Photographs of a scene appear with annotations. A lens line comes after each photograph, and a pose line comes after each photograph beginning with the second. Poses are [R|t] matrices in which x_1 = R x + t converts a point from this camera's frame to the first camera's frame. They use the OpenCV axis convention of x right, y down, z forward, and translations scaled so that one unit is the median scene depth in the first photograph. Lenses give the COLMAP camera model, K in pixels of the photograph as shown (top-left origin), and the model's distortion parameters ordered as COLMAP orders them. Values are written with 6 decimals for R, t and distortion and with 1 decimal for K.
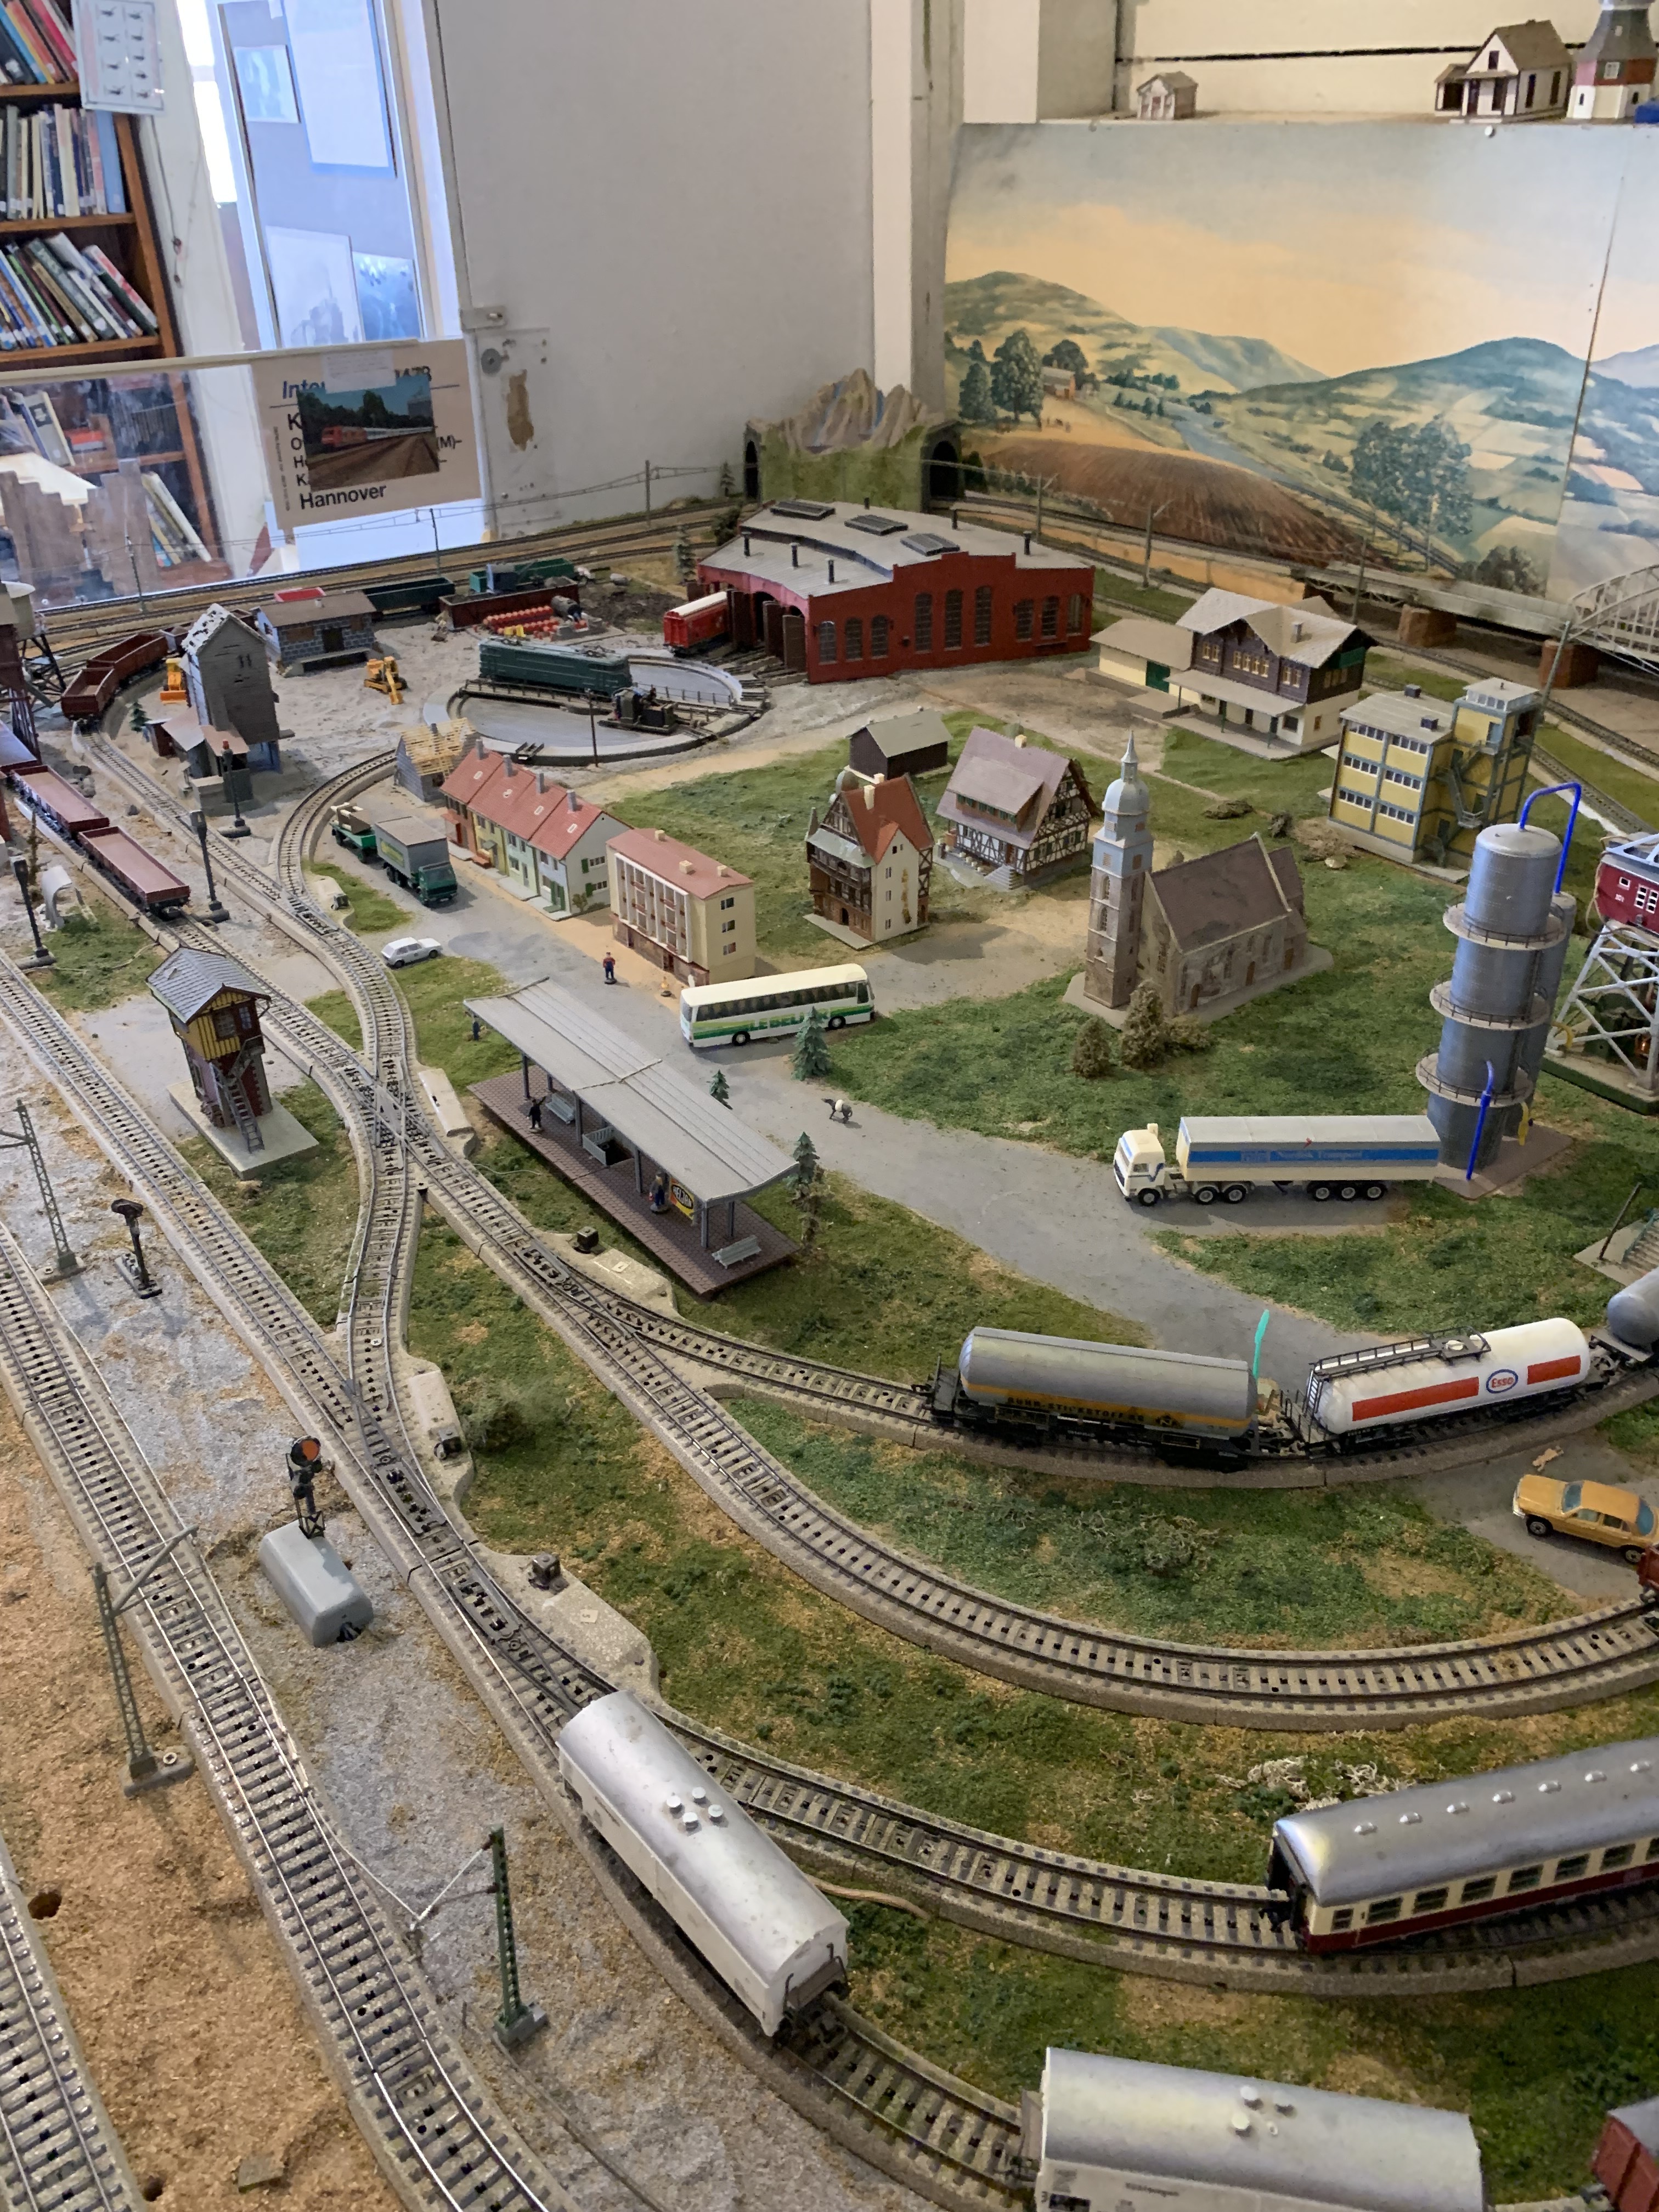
lens RADIAL K [[1698.1, 0, 838.7], [0, 1698.1, 1108.0], [0, 0, 1]] dist [0.003355, -0.010866]
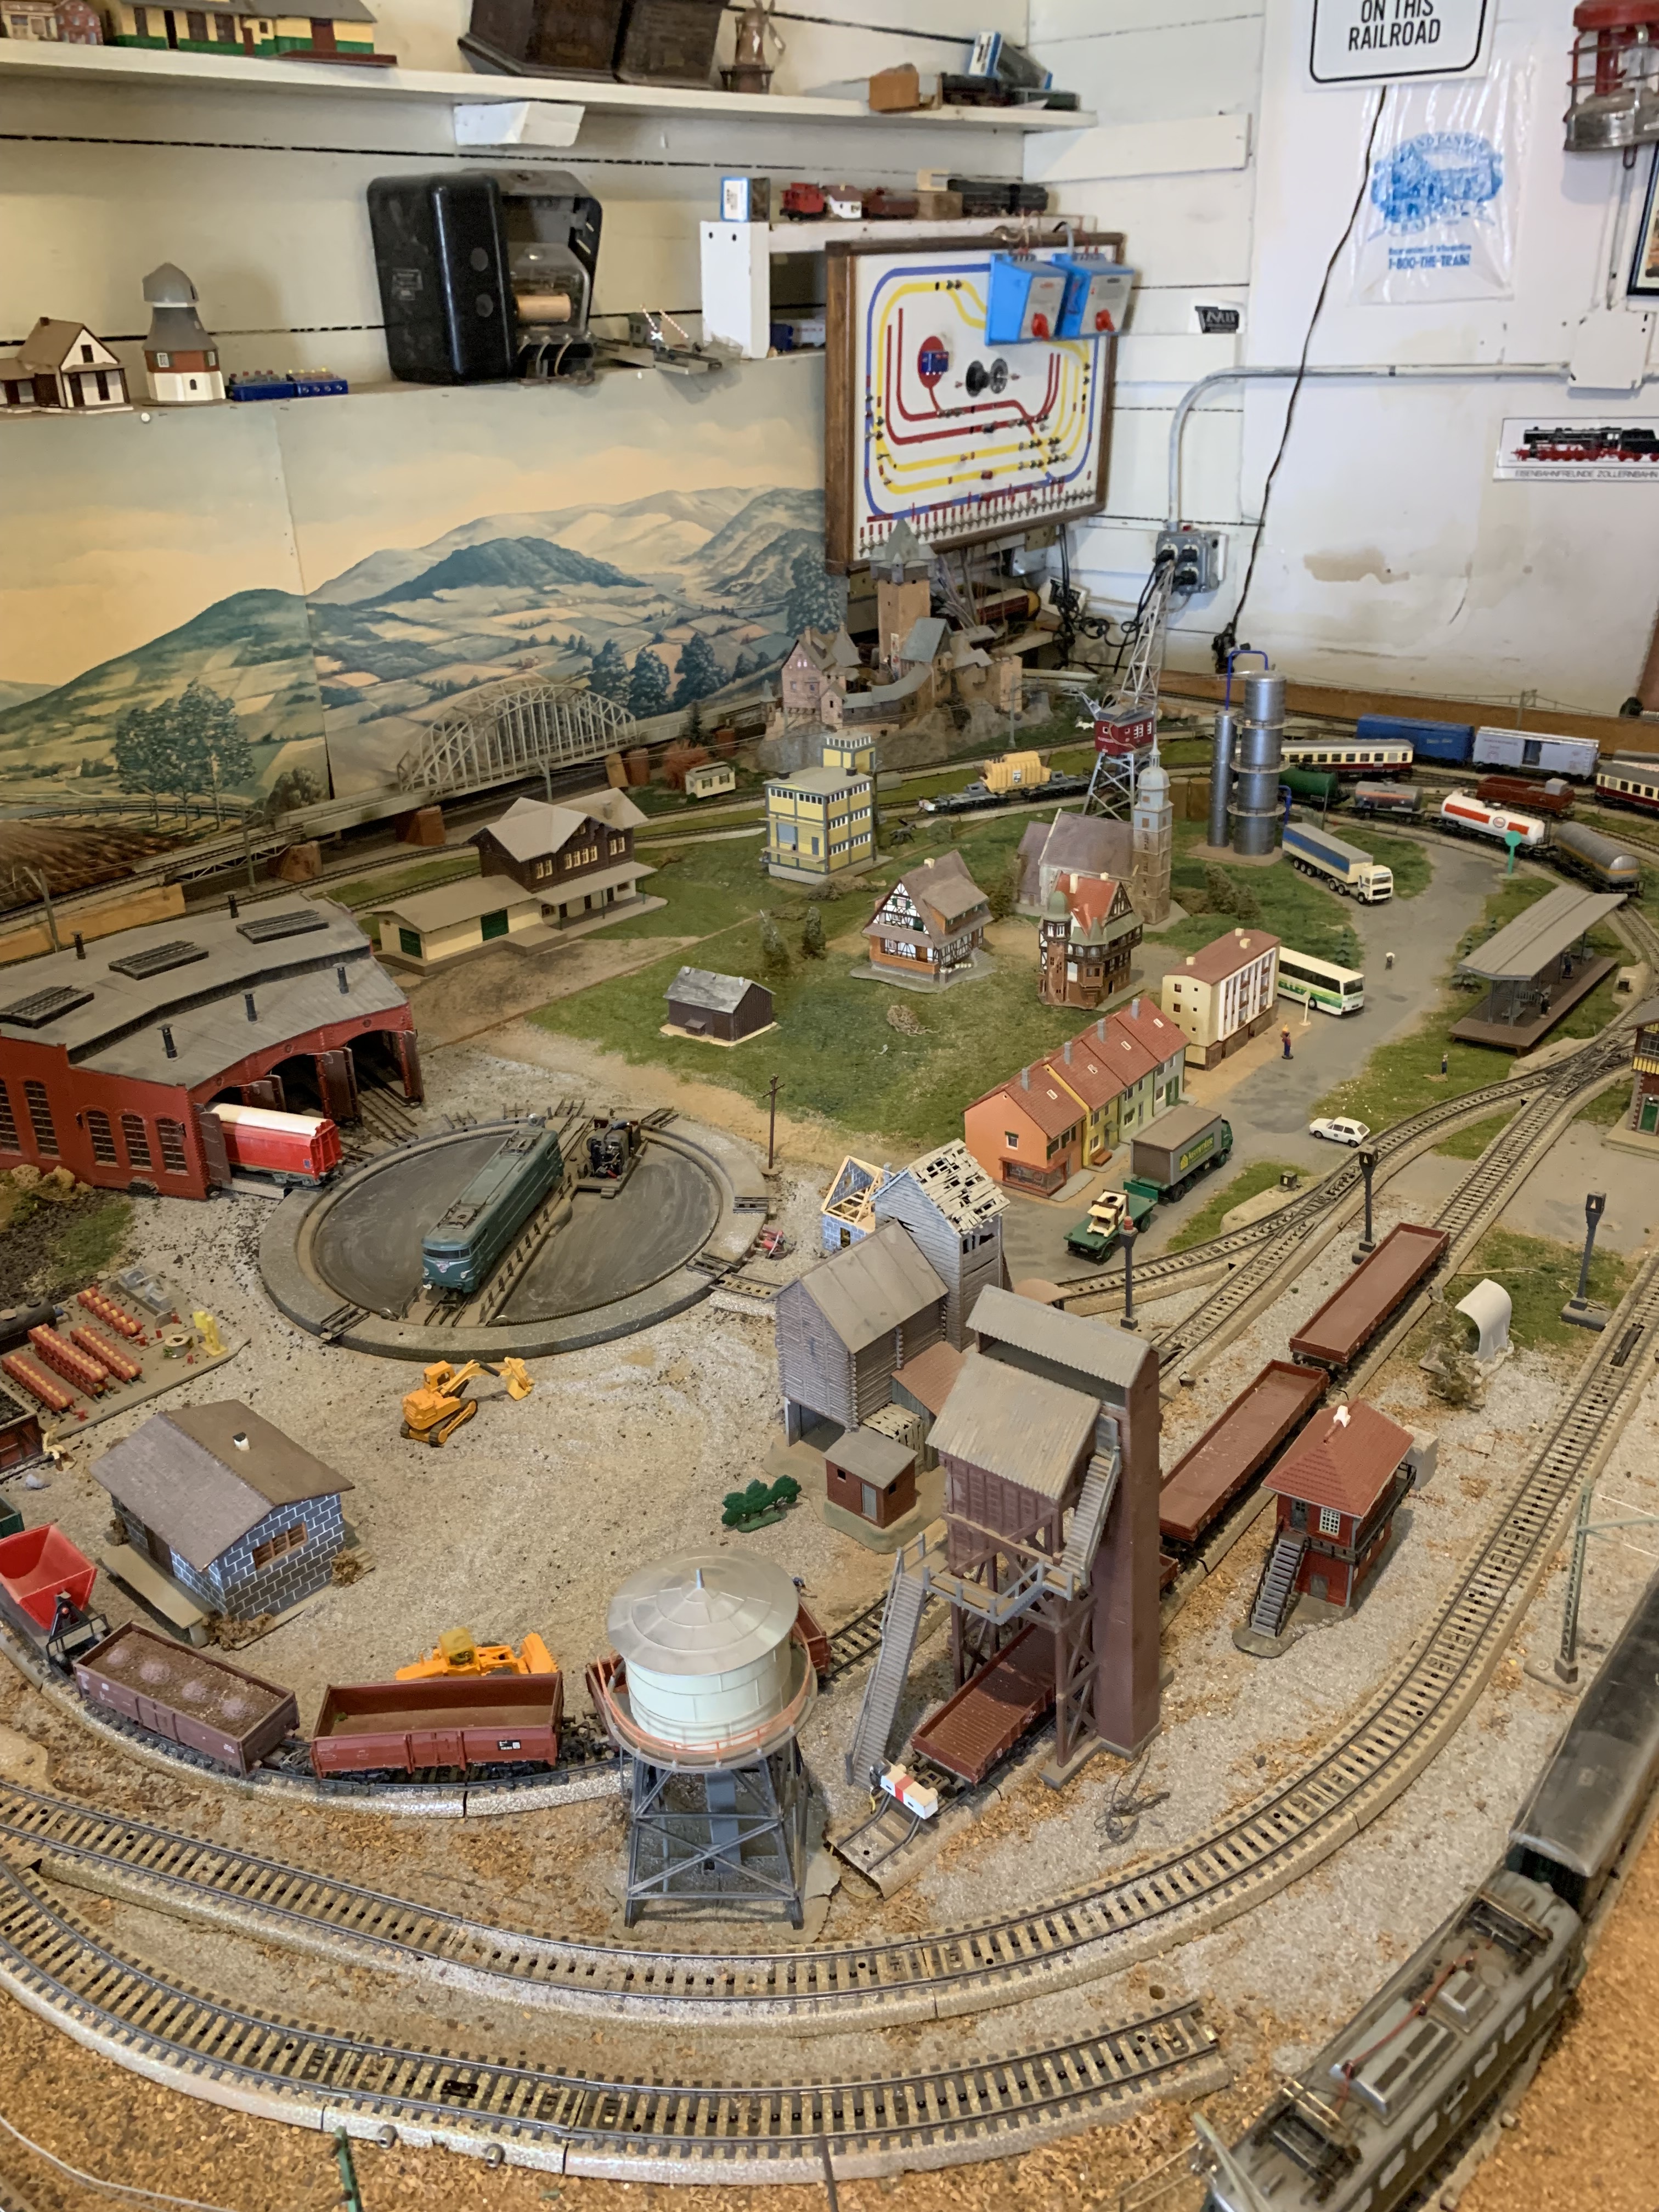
lens RADIAL K [[1698.1, 0, 832.4], [0, 1698.1, 1101.1], [0, 0, 1]] dist [0.003355, -0.010866]
pose [[-0.232556, -0.401687, 0.885757, -0.756266], [0.529697, 0.711495, 0.461732, -0.518577], [-0.815683, 0.576561, 0.047310, 0.824111]]
